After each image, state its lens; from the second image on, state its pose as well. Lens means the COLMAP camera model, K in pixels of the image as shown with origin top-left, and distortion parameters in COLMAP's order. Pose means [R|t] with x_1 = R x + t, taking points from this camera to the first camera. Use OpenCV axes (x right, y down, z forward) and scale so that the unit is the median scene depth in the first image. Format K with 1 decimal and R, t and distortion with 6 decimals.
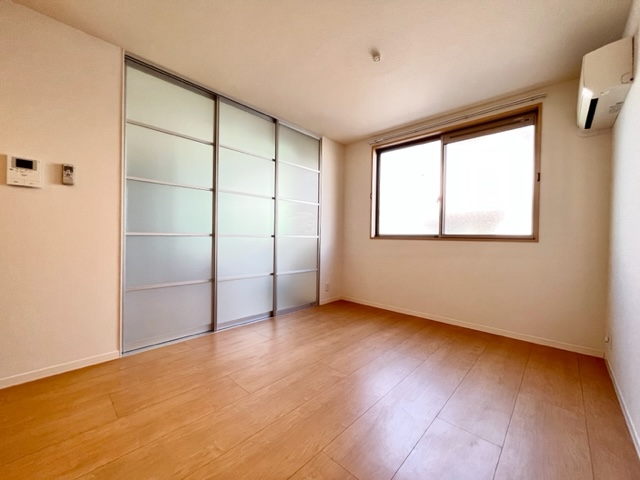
lens RADIAL K [[257.5, 0, 317.3], [0, 257.5, 239.2], [0, 0, 1]] dist [-0.000590, -0.000812]
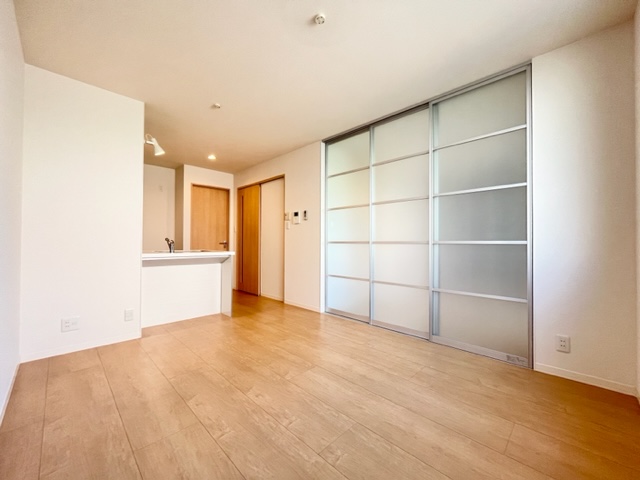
lens RADIAL K [[257.5, 0, 322.4], [0, 257.5, 242.4], [0, 0, 1]] dist [-0.000590, -0.000812]
pose [[-0.011071, -0.019784, -0.999743, 0.780258], [-0.012159, 0.999733, -0.019649, 0.009195], [0.999865, 0.011938, -0.011309, 0.790268]]
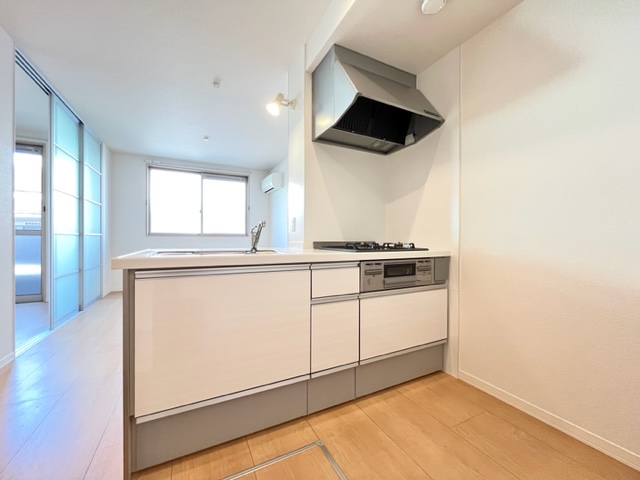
lens RADIAL K [[257.5, 0, 317.0], [0, 257.5, 238.4], [0, 0, 1]] dist [-0.000590, -0.000812]
pose [[0.350885, -0.015503, 0.936290, -0.958386], [0.003372, 0.999877, 0.015292, -0.009246], [-0.936412, -0.002209, 0.350894, -0.315933]]
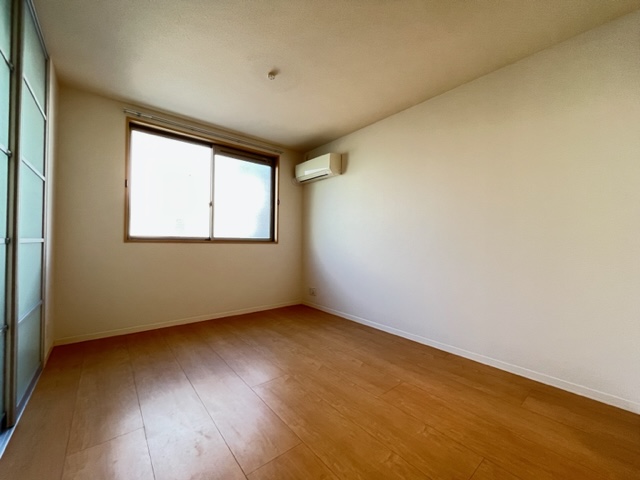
lens RADIAL K [[257.5, 0, 319.1], [0, 257.5, 240.5], [0, 0, 1]] dist [-0.000590, -0.000812]
pose [[0.123933, -0.008958, 0.992250, -0.631276], [-0.002807, 0.999952, 0.009378, -0.020885], [-0.992287, -0.003948, 0.123902, 0.514488]]
